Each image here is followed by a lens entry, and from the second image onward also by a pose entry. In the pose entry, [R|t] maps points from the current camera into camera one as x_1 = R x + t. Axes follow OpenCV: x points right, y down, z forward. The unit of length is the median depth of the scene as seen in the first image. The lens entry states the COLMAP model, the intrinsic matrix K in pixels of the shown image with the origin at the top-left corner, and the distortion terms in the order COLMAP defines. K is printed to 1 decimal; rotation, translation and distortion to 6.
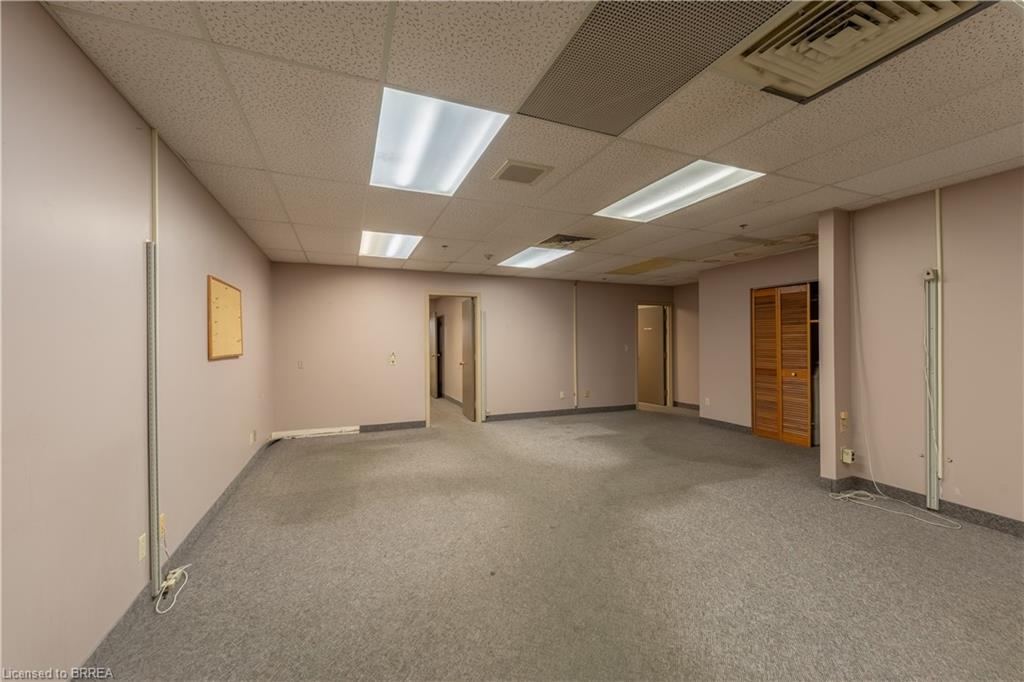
lens RADIAL K [[403.5, 0, 514.0], [0, 403.5, 341.3], [0, 0, 1]] dist [-0.001614, -0.000126]
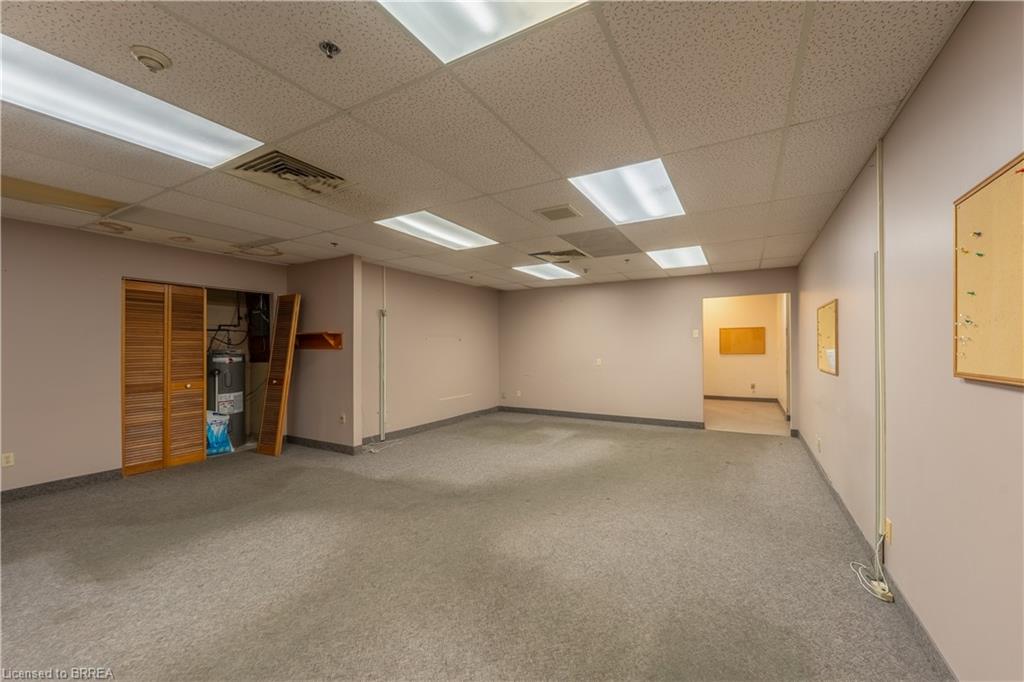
lens RADIAL K [[403.5, 0, 514.5], [0, 403.5, 345.3], [0, 0, 1]] dist [-0.001614, -0.000126]
pose [[-0.612306, 0.012424, 0.790523, -0.701101], [0.005320, 0.999919, -0.011595, 0.008766], [-0.790603, -0.002894, -0.612323, 1.482981]]
